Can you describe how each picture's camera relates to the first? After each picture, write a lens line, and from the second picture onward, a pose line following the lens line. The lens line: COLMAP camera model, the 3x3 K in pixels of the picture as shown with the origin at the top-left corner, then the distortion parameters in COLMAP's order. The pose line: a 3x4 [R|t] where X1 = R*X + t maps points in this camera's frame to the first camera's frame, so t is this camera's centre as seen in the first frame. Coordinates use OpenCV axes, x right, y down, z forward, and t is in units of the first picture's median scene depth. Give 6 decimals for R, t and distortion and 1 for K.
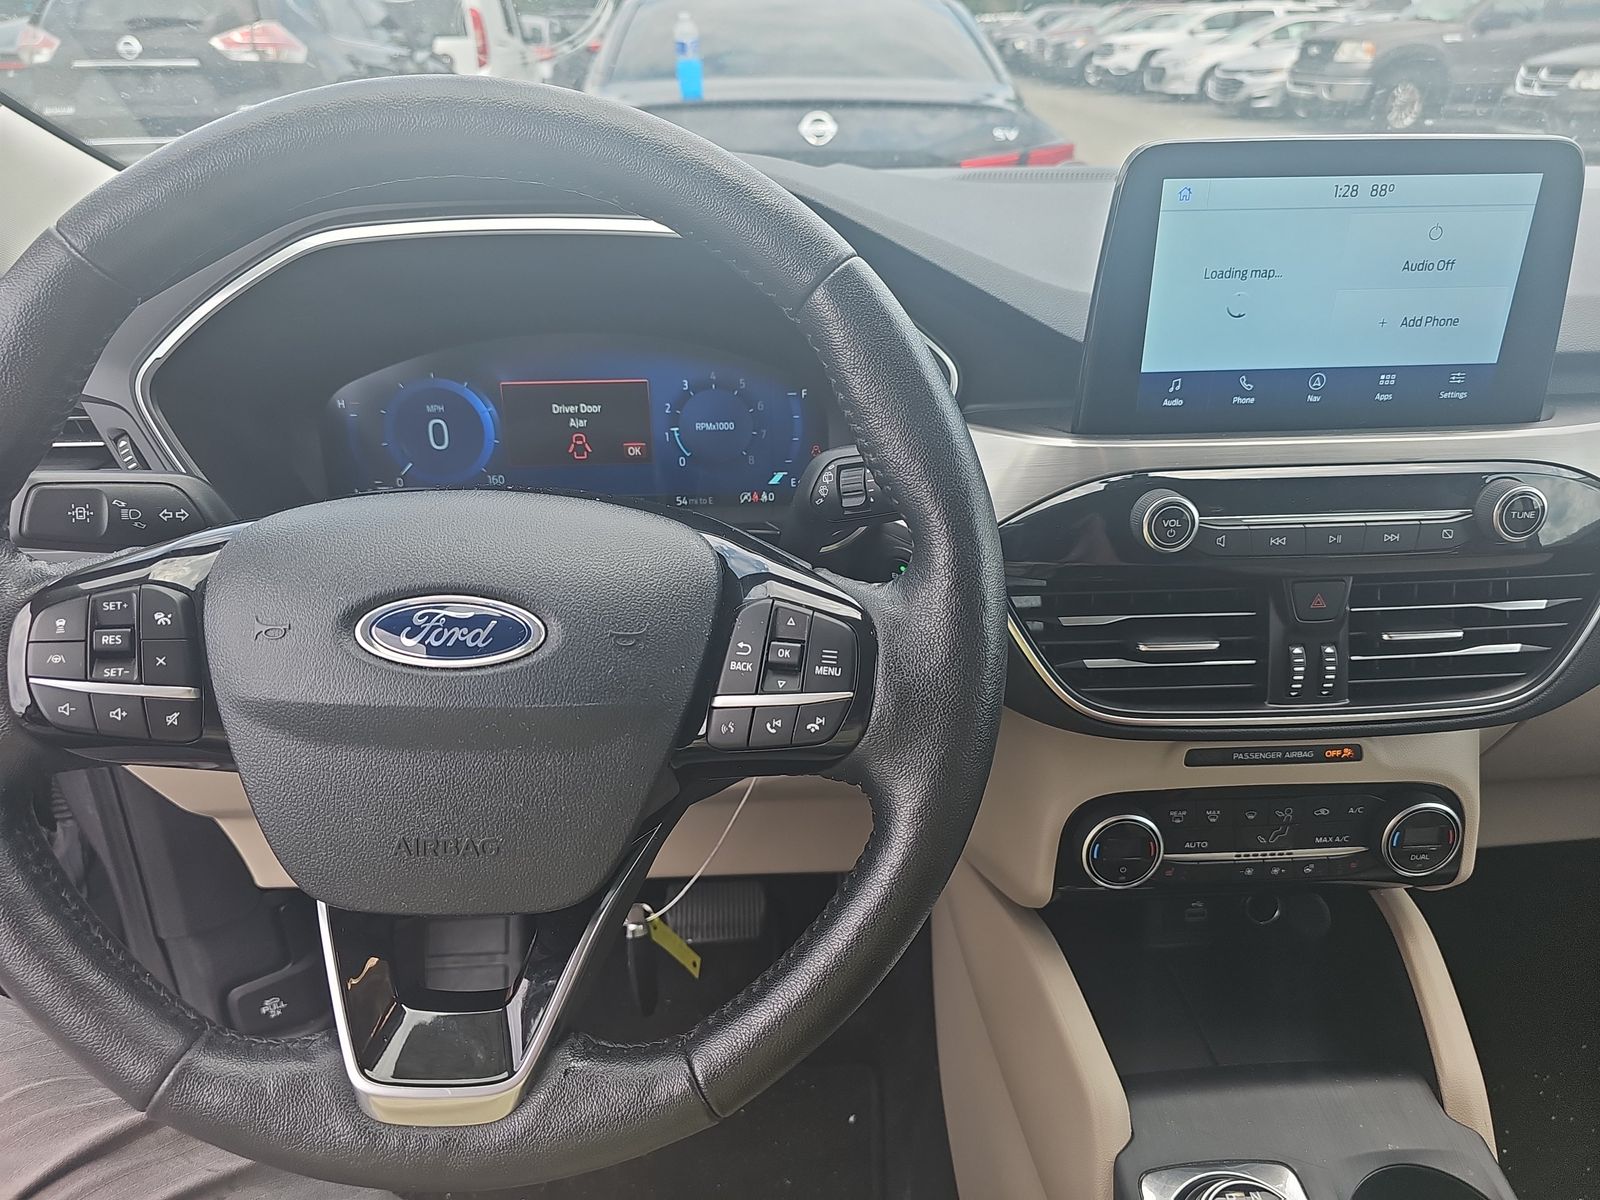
lens RADIAL K [[1040.3, 0, 839.6], [0, 1040.3, 593.9], [0, 0, 1]] dist [0.095116, -0.156180]
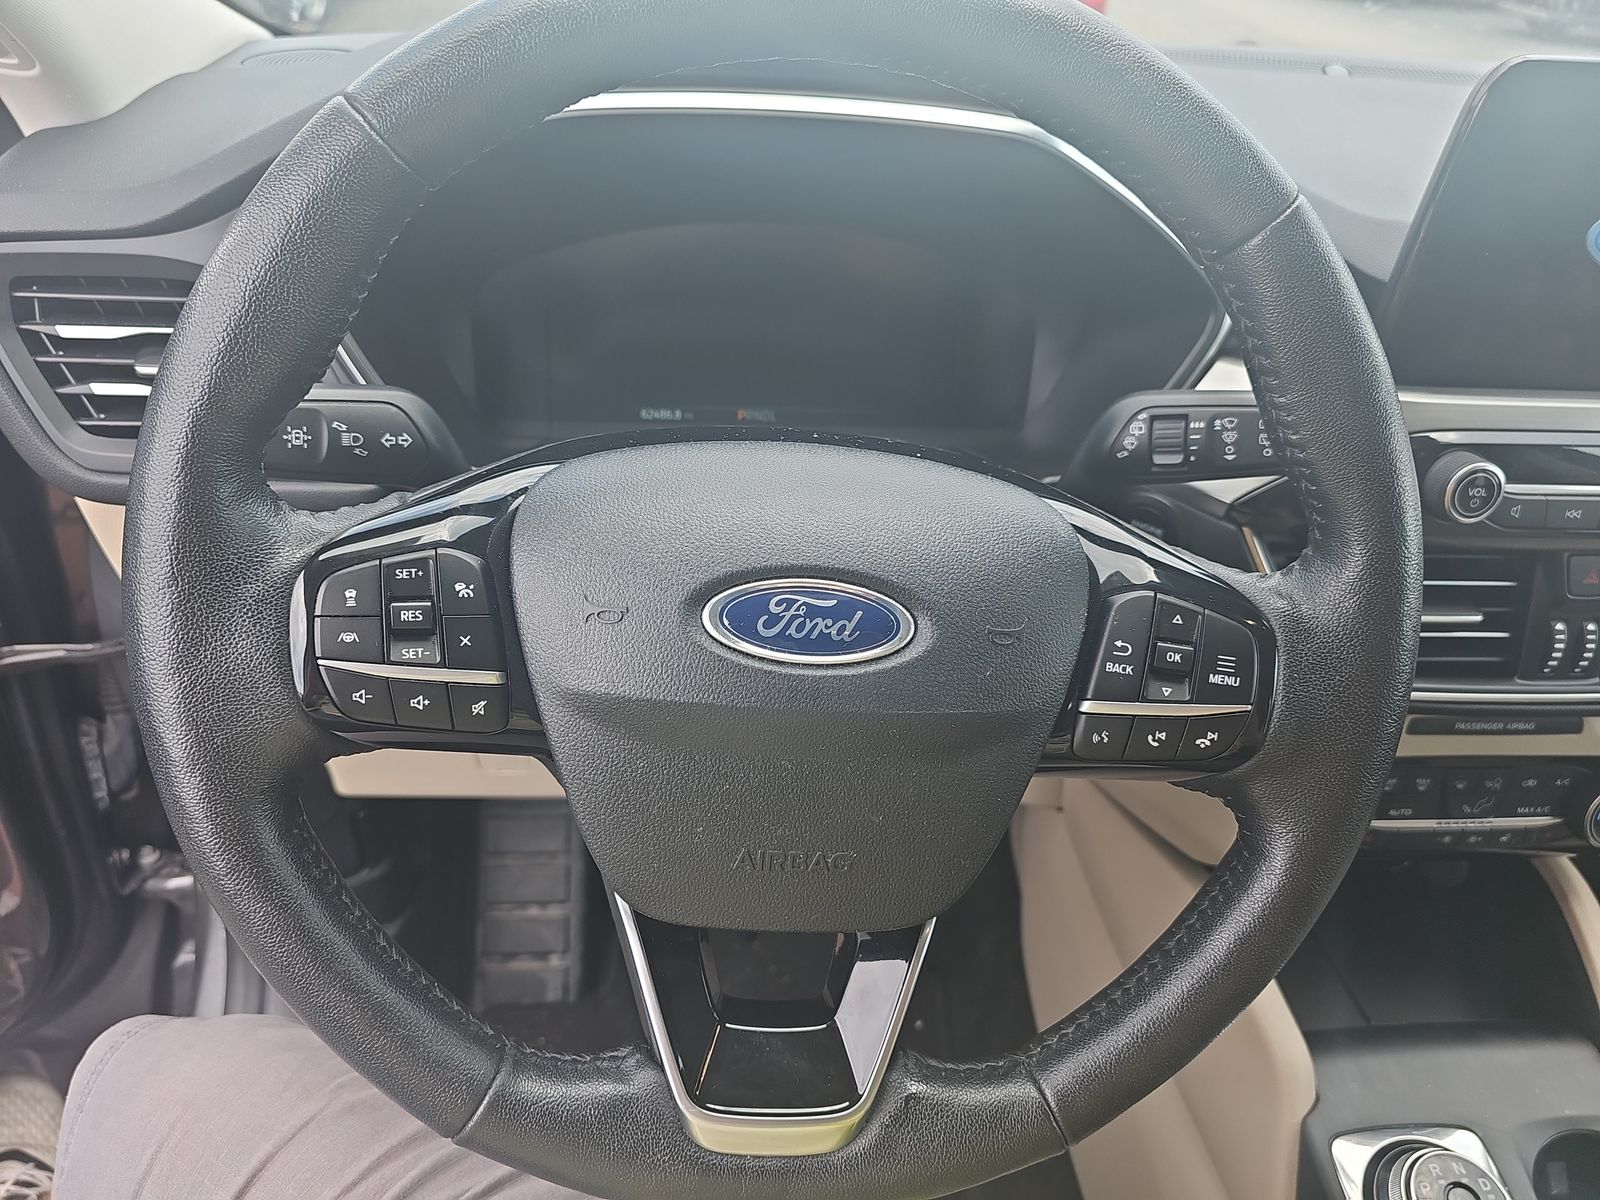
lens RADIAL K [[1087.3, 0, 903.1], [0, 1087.3, 603.4], [0, 0, 1]] dist [0.004537, -0.054472]
pose [[0.998087, 0.042655, 0.044760, -0.321811], [-0.047494, 0.992424, 0.113311, -0.079883], [-0.039588, -0.115221, 0.992551, 0.112734]]
